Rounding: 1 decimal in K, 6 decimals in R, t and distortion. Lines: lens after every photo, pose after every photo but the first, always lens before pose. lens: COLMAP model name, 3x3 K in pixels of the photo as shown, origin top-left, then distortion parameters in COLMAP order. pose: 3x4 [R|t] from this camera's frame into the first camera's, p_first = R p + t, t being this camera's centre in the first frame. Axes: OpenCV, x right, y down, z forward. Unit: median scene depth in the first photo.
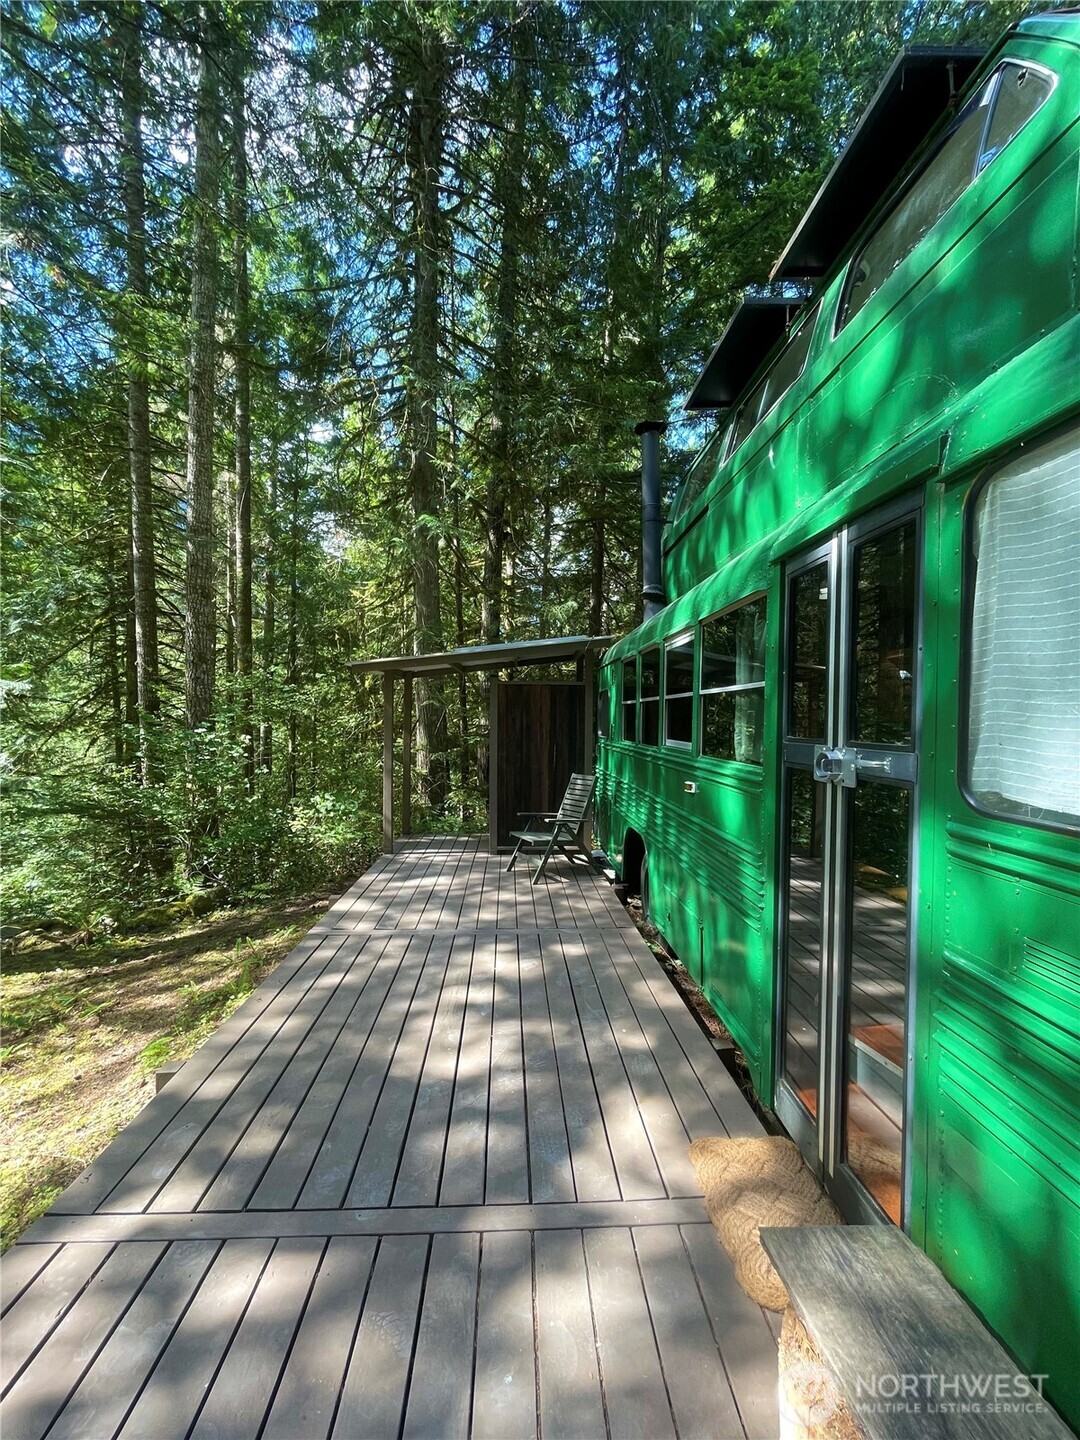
lens RADIAL K [[587.0, 0, 544.4], [0, 587.0, 697.6], [0, 0, 1]] dist [0.046958, -0.000116]
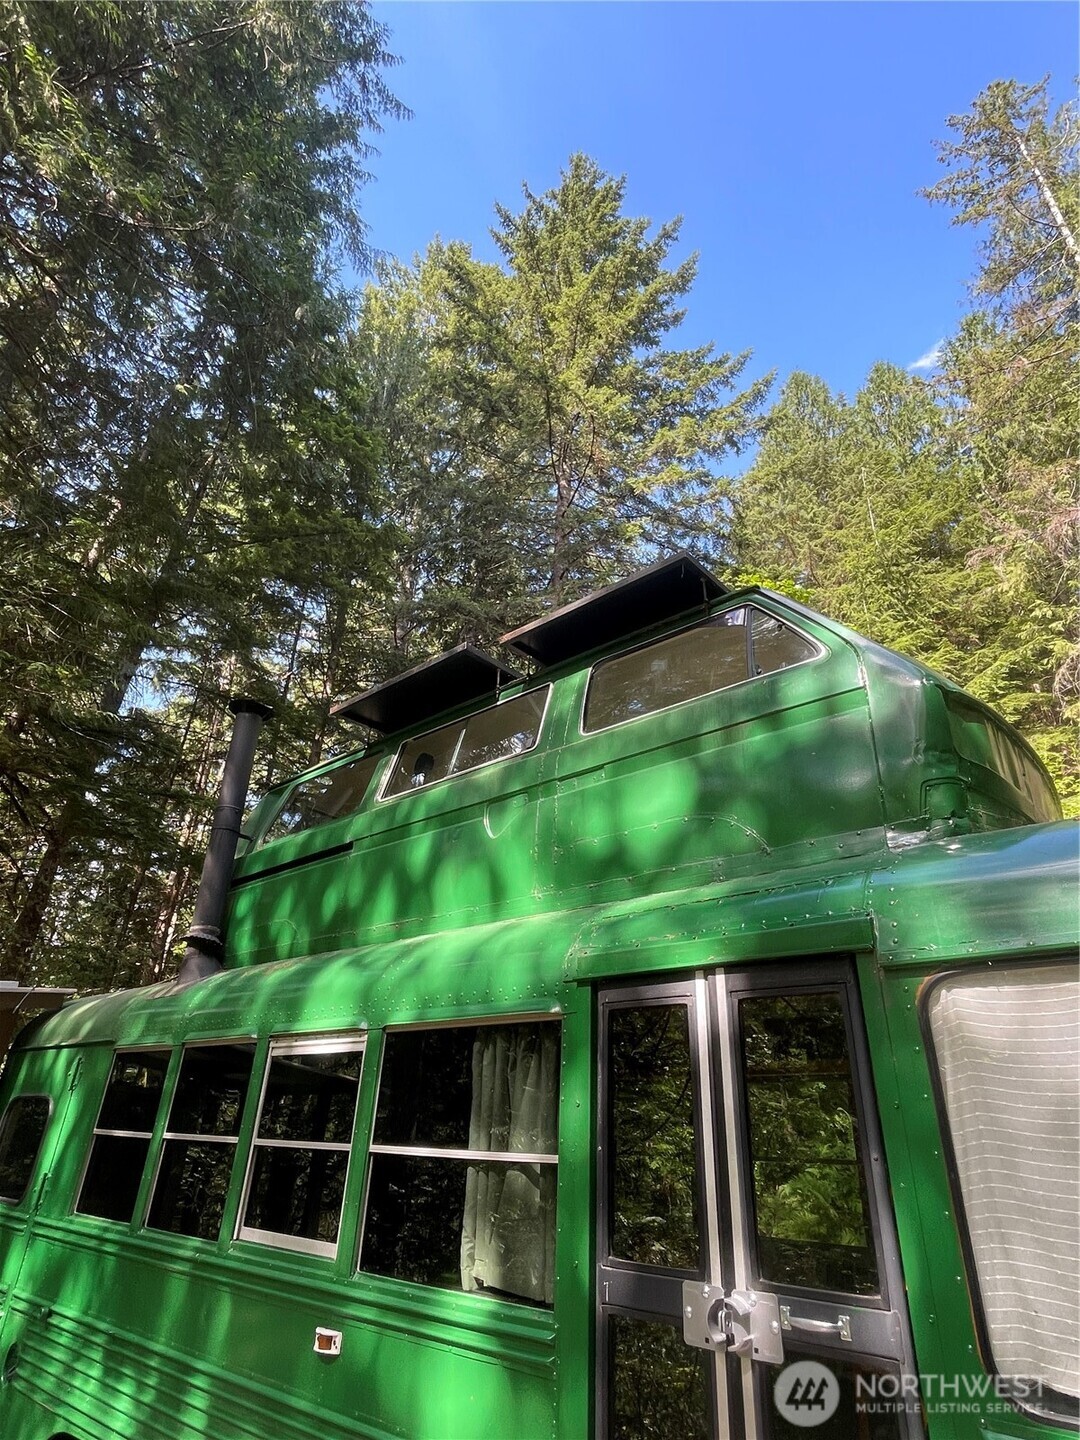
lens RADIAL K [[777.2, 0, 542.7], [0, 777.2, 707.7], [0, 0, 1]] dist [-0.000685, 0.000759]
pose [[0.691003, 0.354088, 0.630188, -0.258090], [-0.047118, 0.892017, -0.449539, -0.056011], [-0.721315, 0.280940, 0.633070, 0.188955]]
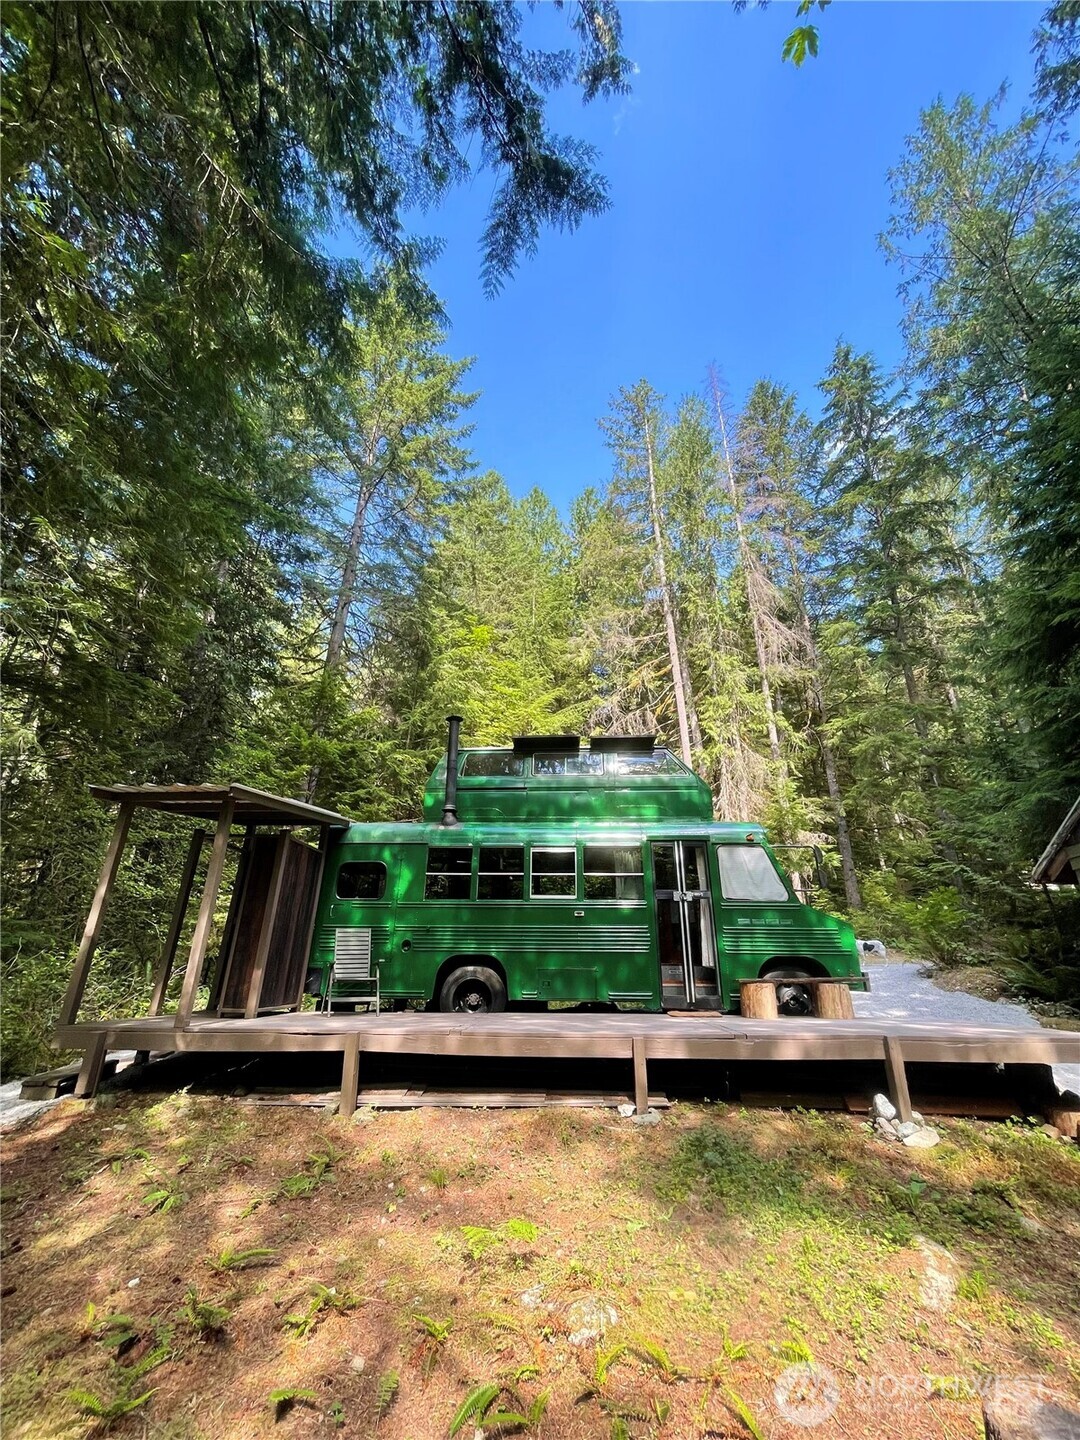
lens RADIAL K [[580.8, 0, 541.7], [0, 580.8, 722.4], [0, 0, 1]] dist [-0.001711, -0.000288]
pose [[0.108561, 0.372422, 0.921692, -1.947217], [-0.039867, 0.928057, -0.370299, 0.264107], [-0.993290, 0.003455, 0.115598, 0.749710]]
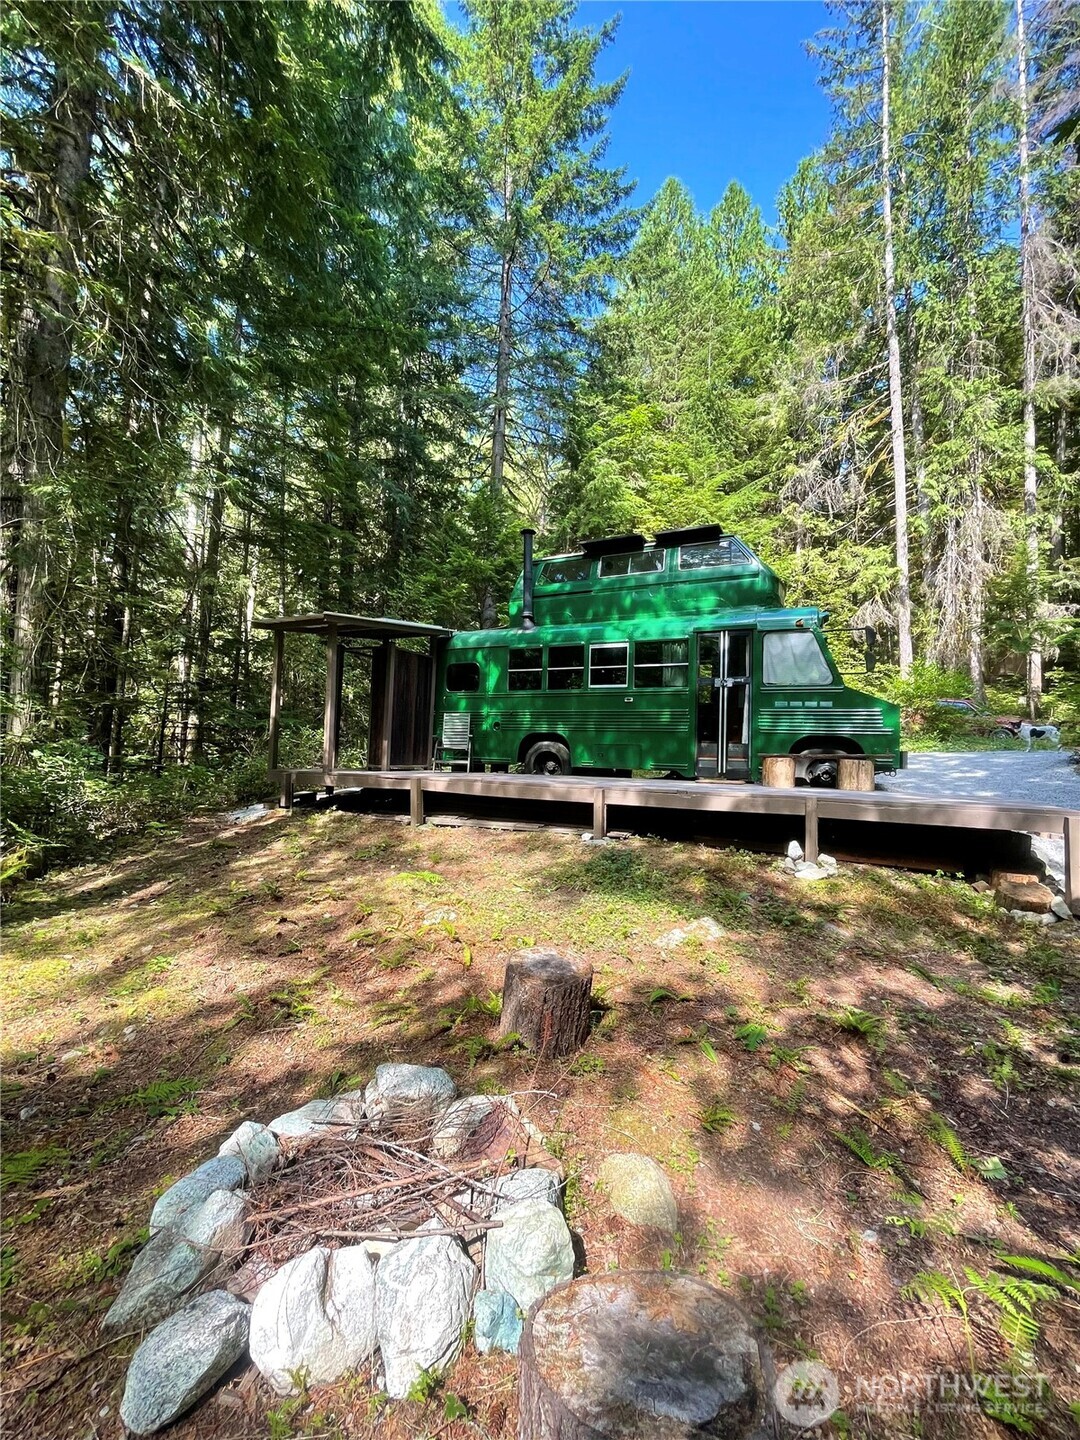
lens RADIAL K [[580.8, 0, 541.7], [0, 580.8, 722.4], [0, 0, 1]] dist [-0.001711, -0.000288]
pose [[0.481757, 0.039561, 0.875411, -2.001961], [-0.049589, 0.998610, -0.017839, 0.276509], [-0.874901, -0.034817, 0.483049, 0.034312]]
